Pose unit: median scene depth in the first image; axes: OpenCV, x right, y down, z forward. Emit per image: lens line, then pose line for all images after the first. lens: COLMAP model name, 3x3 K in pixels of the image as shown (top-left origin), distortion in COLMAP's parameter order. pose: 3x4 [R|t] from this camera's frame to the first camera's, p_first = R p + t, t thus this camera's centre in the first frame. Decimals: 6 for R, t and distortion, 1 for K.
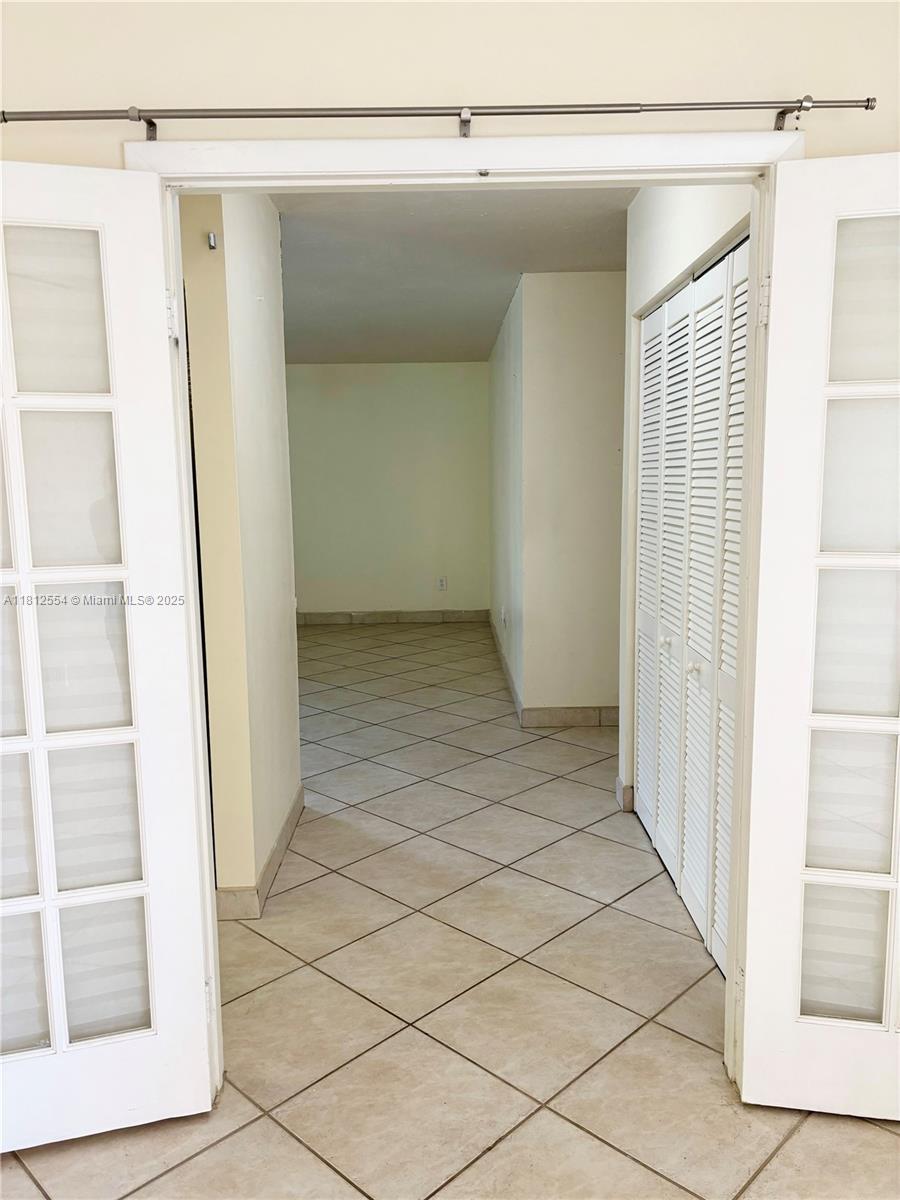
lens RADIAL K [[905.2, 0, 452.8], [0, 905.2, 608.1], [0, 0, 1]] dist [0.003115, 0.002722]
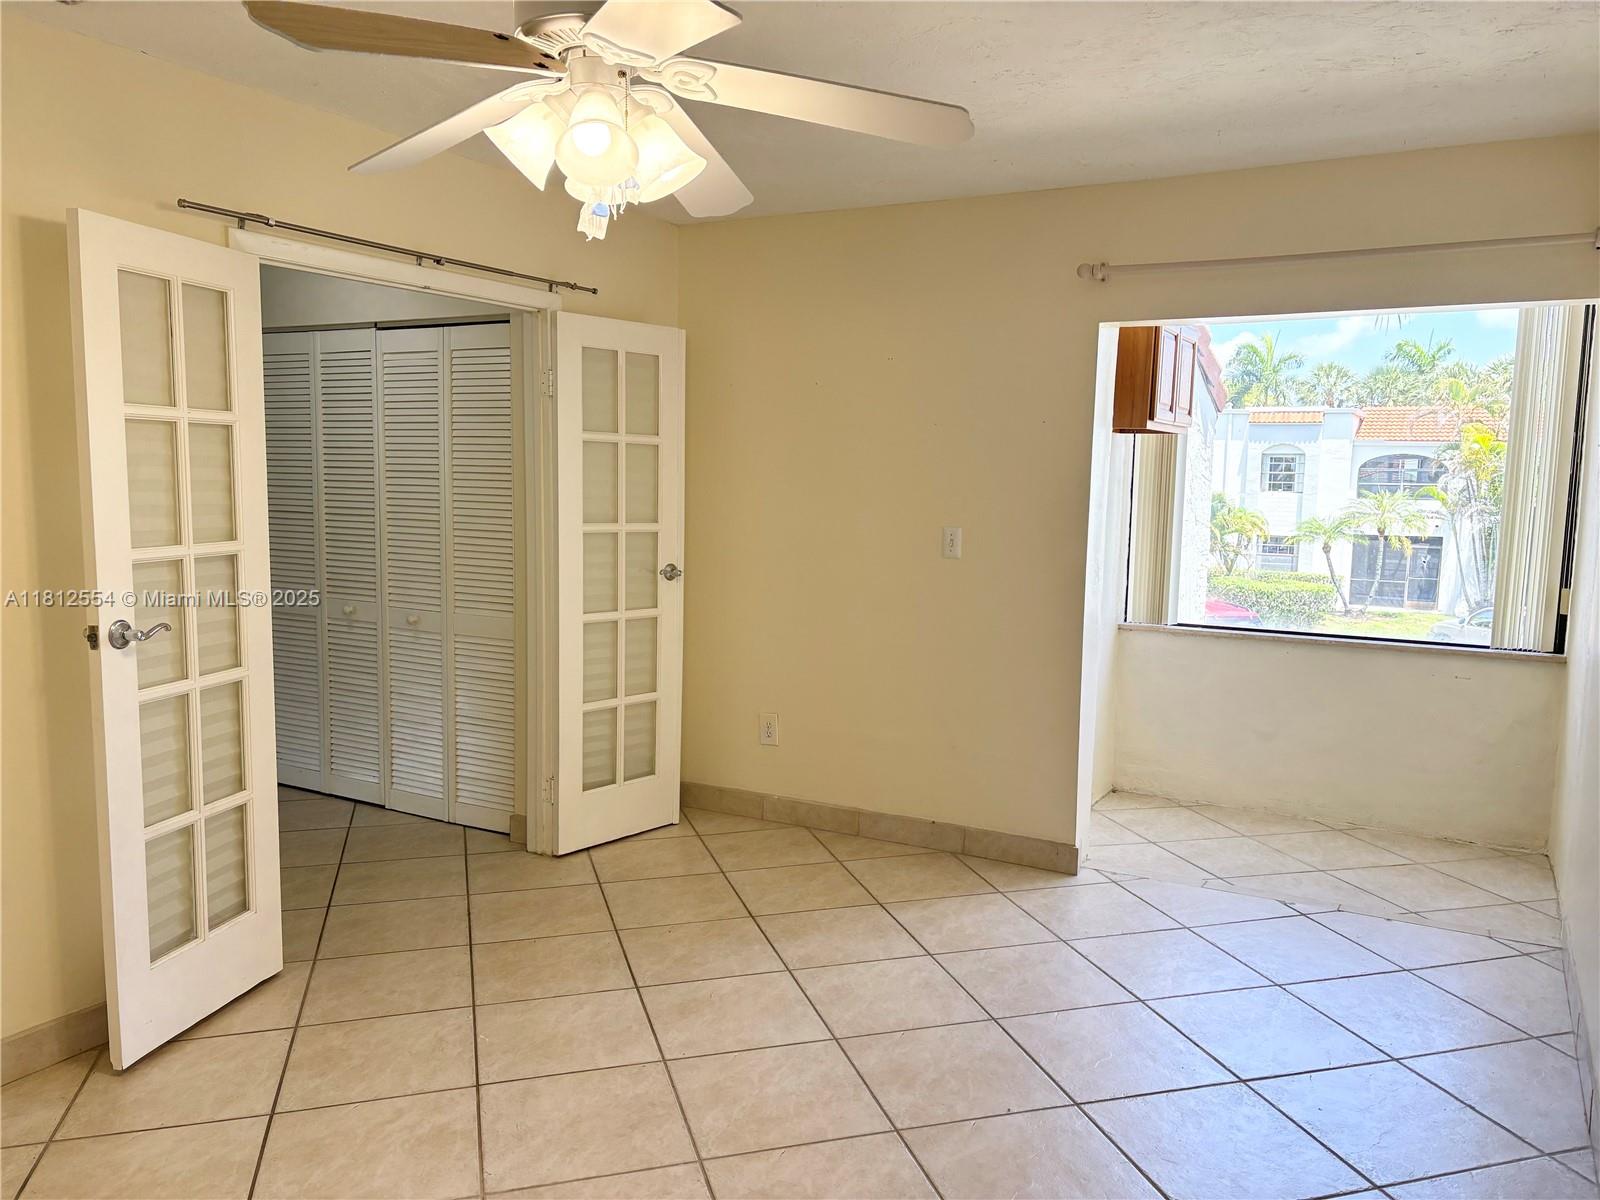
lens RADIAL K [[1206.9, 0, 814.2], [0, 1206.9, 610.1], [0, 0, 1]] dist [0.003115, 0.002722]
pose [[0.484752, -0.078841, 0.871091, -1.402209], [0.094648, 0.994809, 0.037368, 0.058932], [-0.869515, 0.064332, 0.489698, -0.542540]]
